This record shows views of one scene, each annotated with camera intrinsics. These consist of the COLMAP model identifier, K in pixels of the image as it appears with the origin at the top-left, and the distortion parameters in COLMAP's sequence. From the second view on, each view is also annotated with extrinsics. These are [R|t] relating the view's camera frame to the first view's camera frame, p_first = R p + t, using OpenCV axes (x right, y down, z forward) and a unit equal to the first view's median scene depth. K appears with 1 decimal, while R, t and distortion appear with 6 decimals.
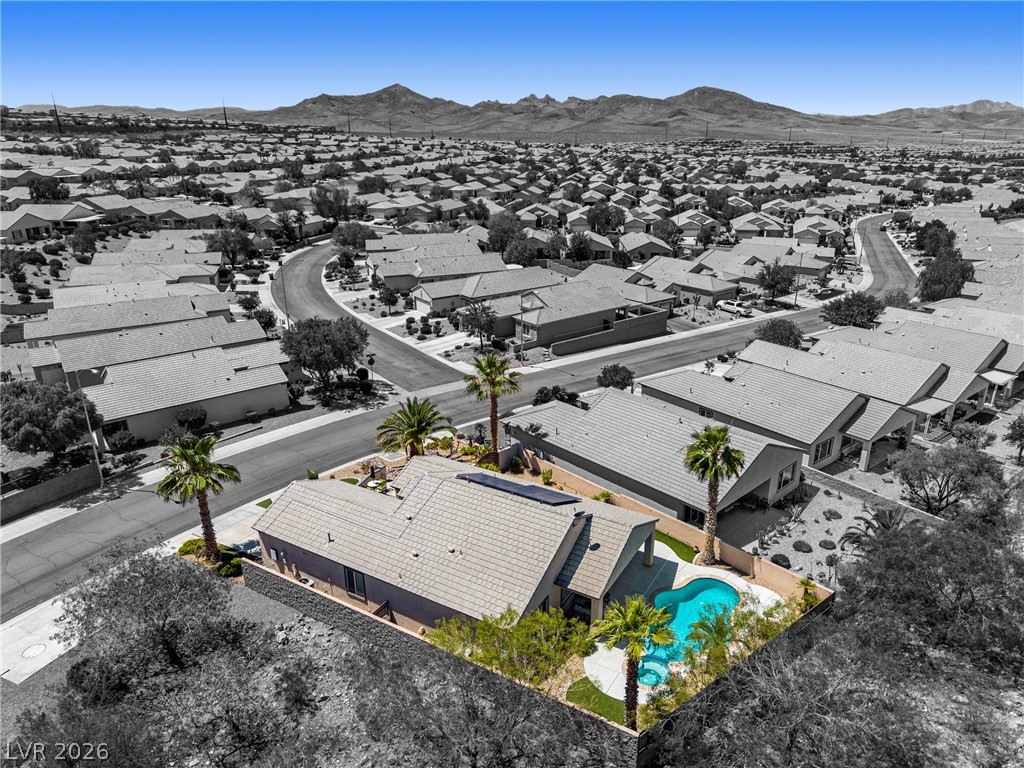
lens RADIAL K [[681.1, 0, 512.0], [0, 681.1, 384.0], [0, 0, 1]] dist [0.017598, -0.026279]
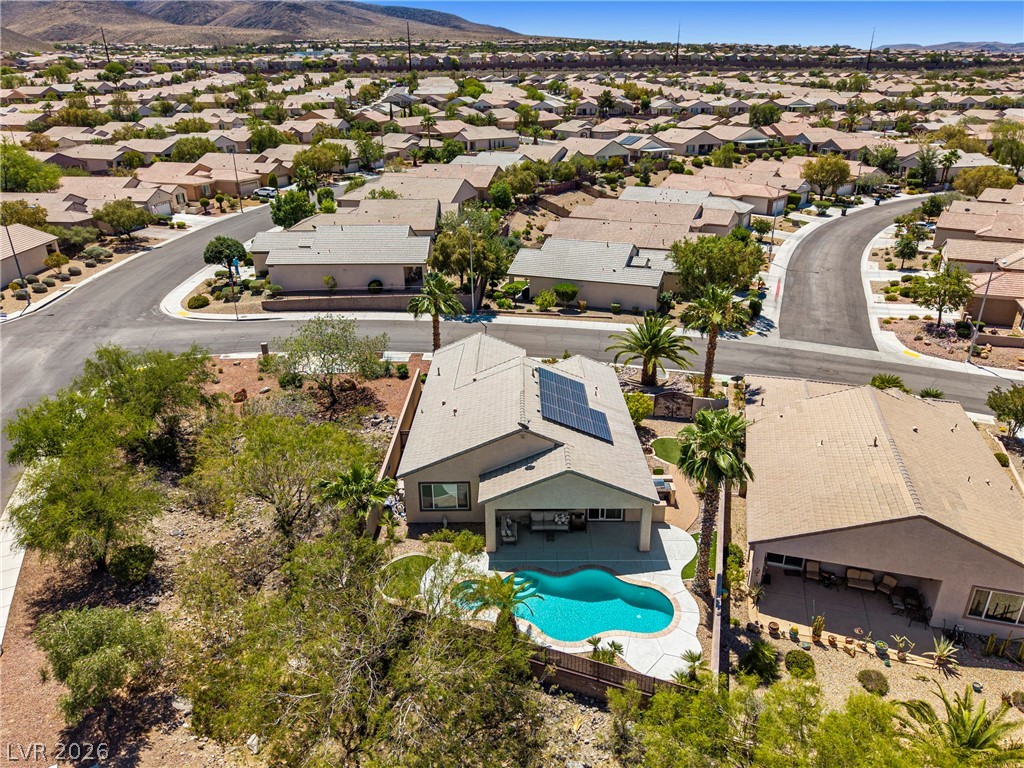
lens RADIAL K [[694.7, 0, 512.0], [0, 694.7, 384.0], [0, 0, 1]] dist [0.004293, -0.005236]
pose [[0.509319, 0.343506, -0.789049, 0.336501], [-0.289377, 0.931853, 0.218886, -0.024773], [0.810466, 0.116850, 0.574013, 0.185621]]
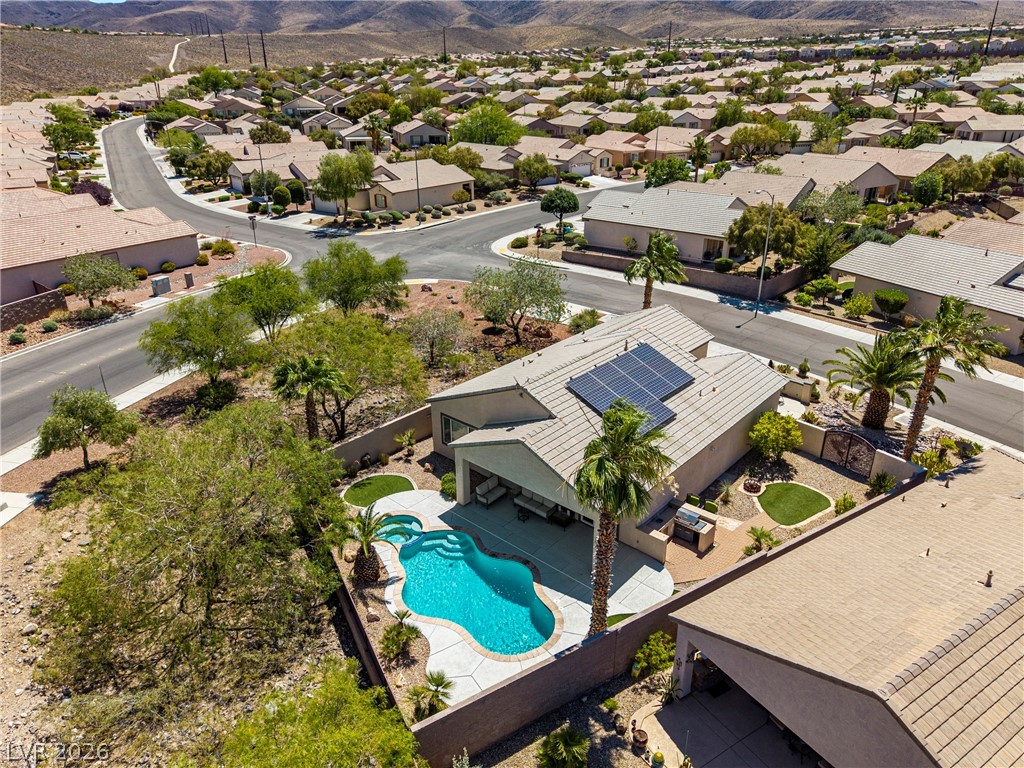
lens RADIAL K [[678.0, 0, 512.0], [0, 678.0, 384.0], [0, 0, 1]] dist [0.001354, 0.000367]
pose [[-0.178701, 0.409556, -0.894611, 0.342297], [-0.329646, 0.831775, 0.446637, -0.068160], [0.927038, 0.374719, -0.013630, 0.417663]]
